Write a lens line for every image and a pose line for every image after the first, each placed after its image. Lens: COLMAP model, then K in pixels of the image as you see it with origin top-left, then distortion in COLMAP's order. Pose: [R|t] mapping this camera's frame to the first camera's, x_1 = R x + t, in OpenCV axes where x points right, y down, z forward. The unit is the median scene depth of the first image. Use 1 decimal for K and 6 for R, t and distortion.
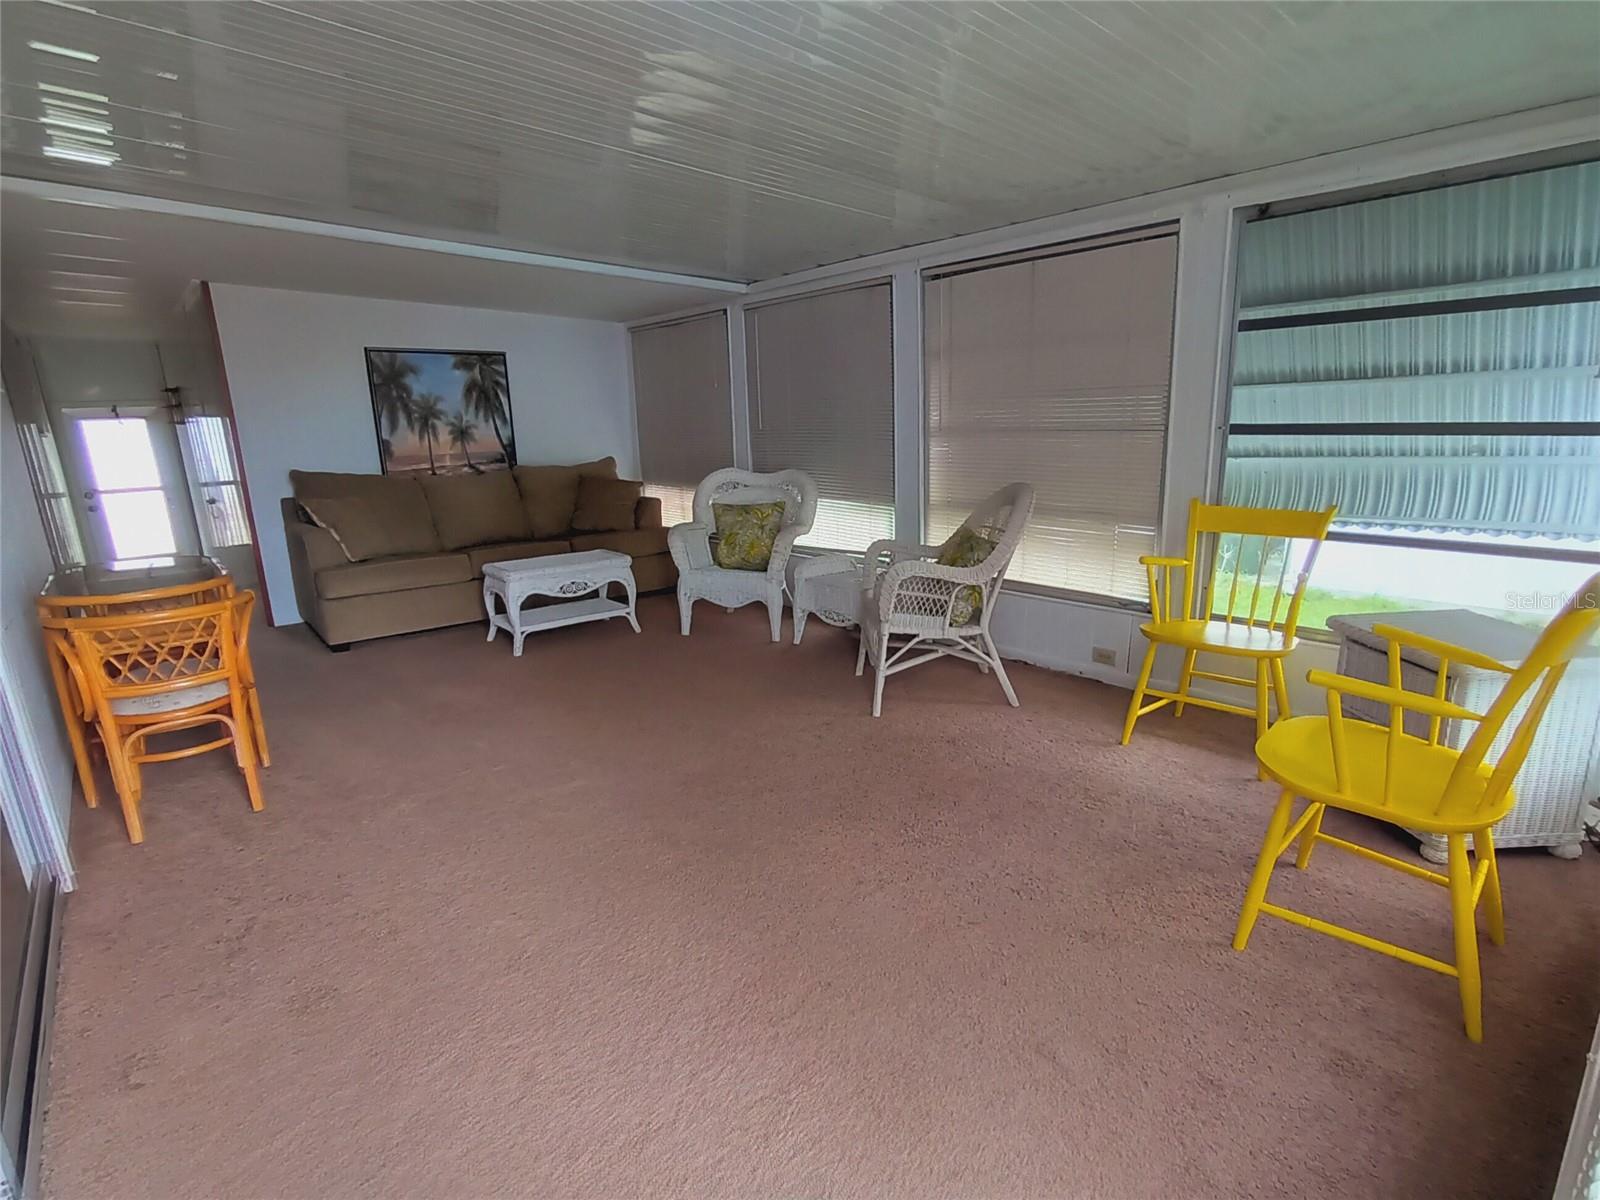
lens RADIAL K [[806.1, 0, 807.7], [0, 806.1, 608.3], [0, 0, 1]] dist [-0.061211, 0.041425]
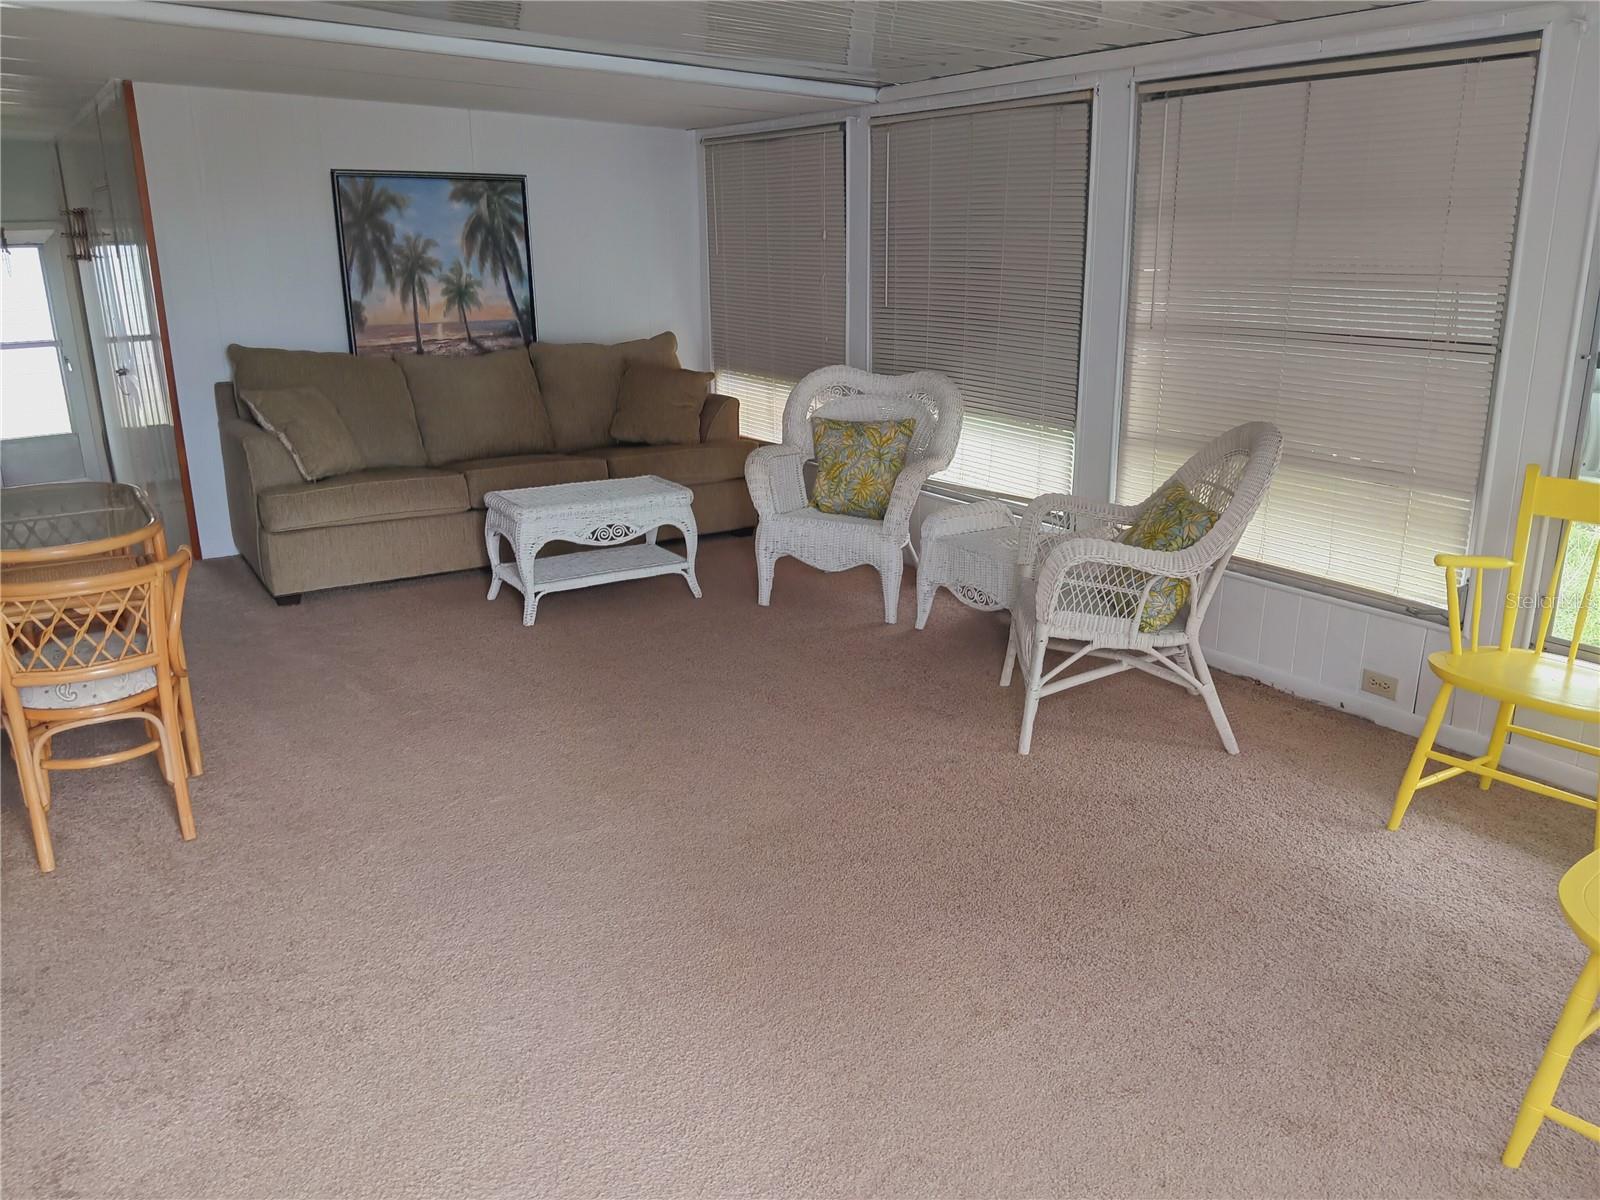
lens RADIAL K [[1203.5, 0, 811.2], [0, 1203.5, 594.8], [0, 0, 1]] dist [0.029912, -0.088408]
pose [[0.991741, 0.056360, -0.115212, 0.011602], [-0.049723, 0.996978, 0.059694, -0.042963], [0.118229, -0.053472, 0.991546, -0.039512]]
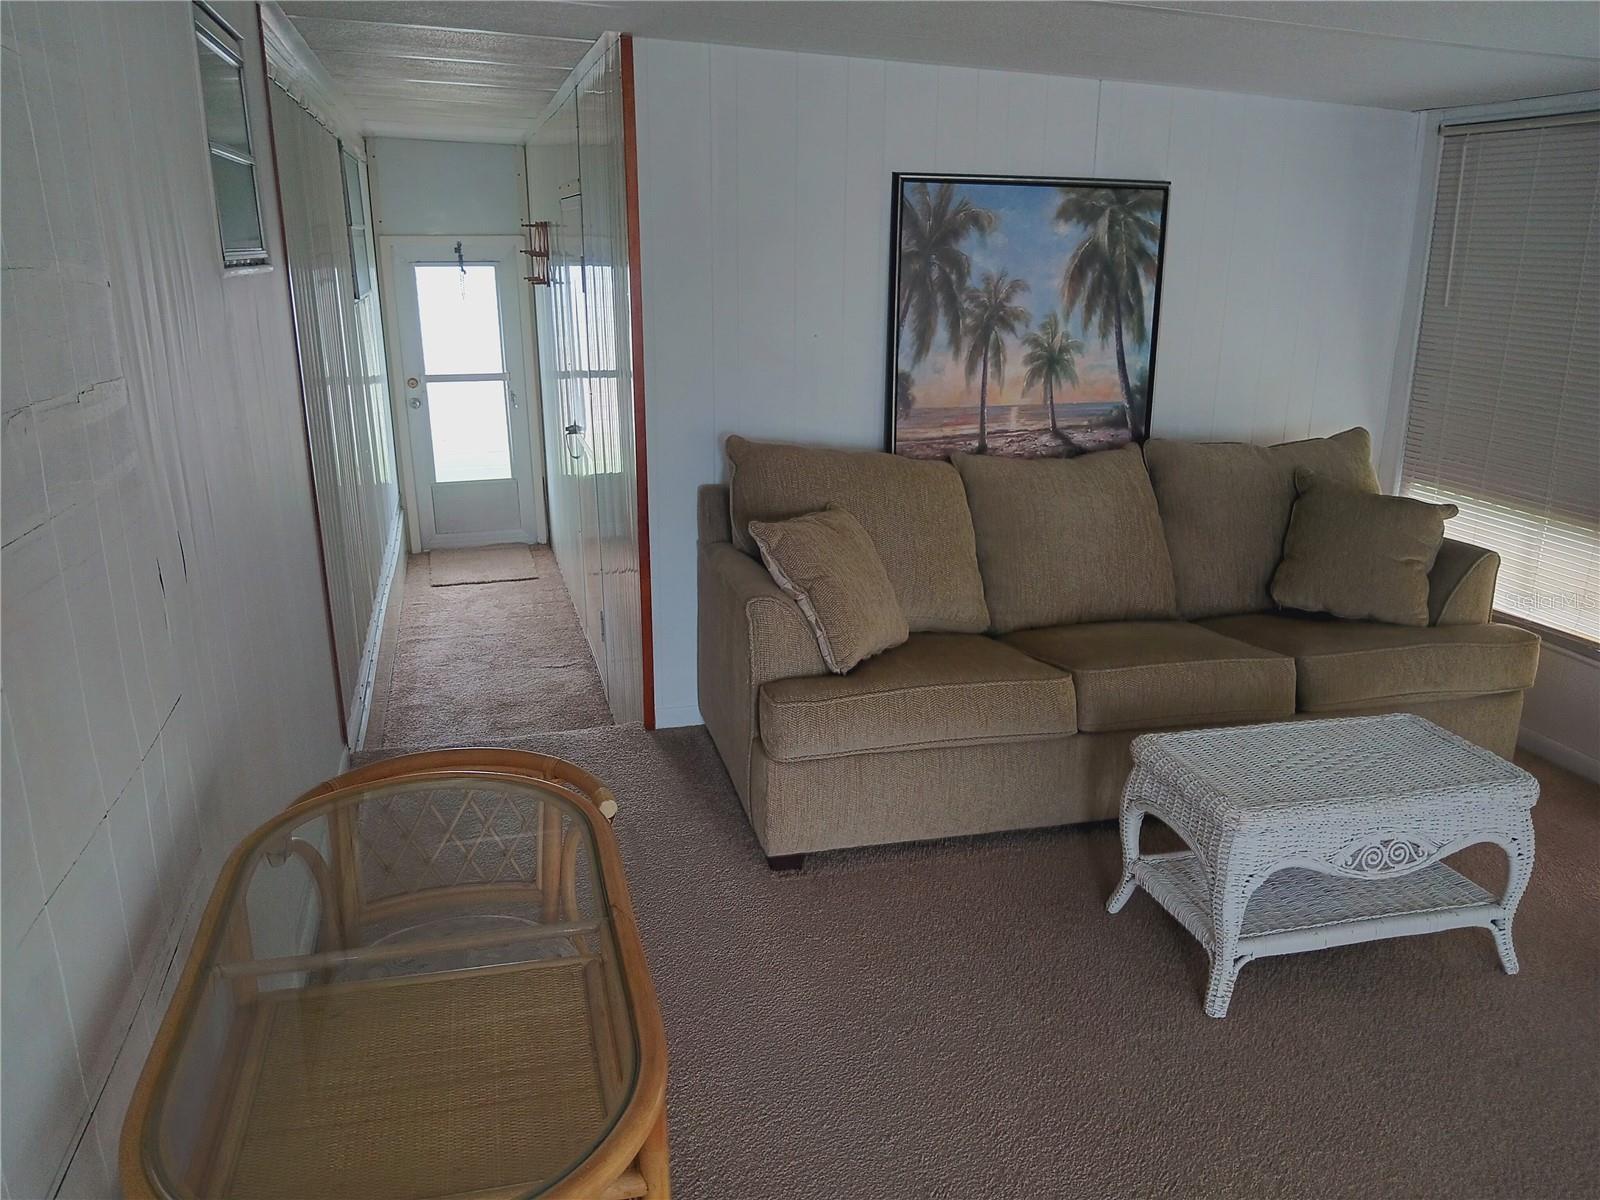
lens RADIAL K [[1242.3, 0, 800.0], [0, 1242.3, 600.0], [0, 0, 1]] dist [0.099574, -0.229312]
pose [[0.896359, 0.149970, -0.417192, -0.306411], [-0.131397, 0.988633, 0.073076, -0.148521], [0.423408, -0.010685, 0.905876, 0.357213]]
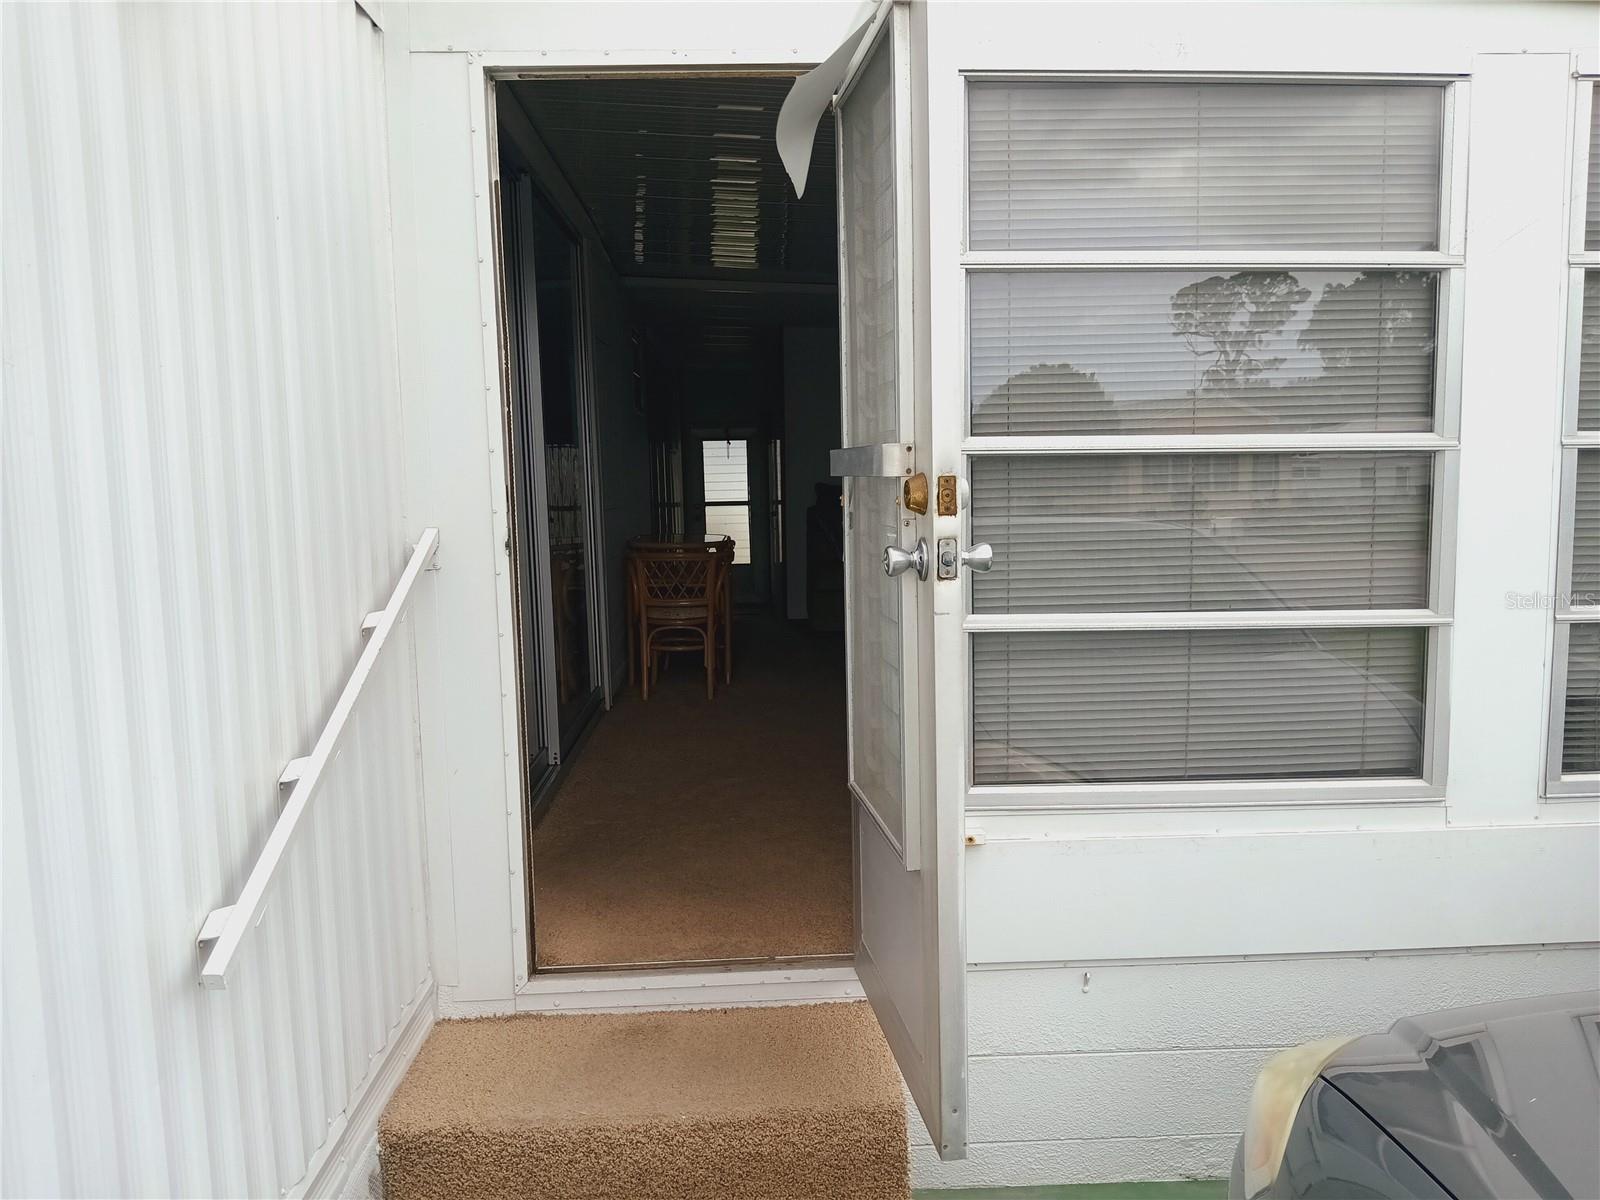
lens RADIAL K [[1203.5, 0, 811.2], [0, 1203.5, 594.8], [0, 0, 1]] dist [0.029912, -0.088408]
pose [[0.784861, 0.083155, -0.614067, 0.446131], [-0.153011, 0.986277, -0.062011, 0.097260], [0.600484, 0.142629, 0.786814, -0.371740]]
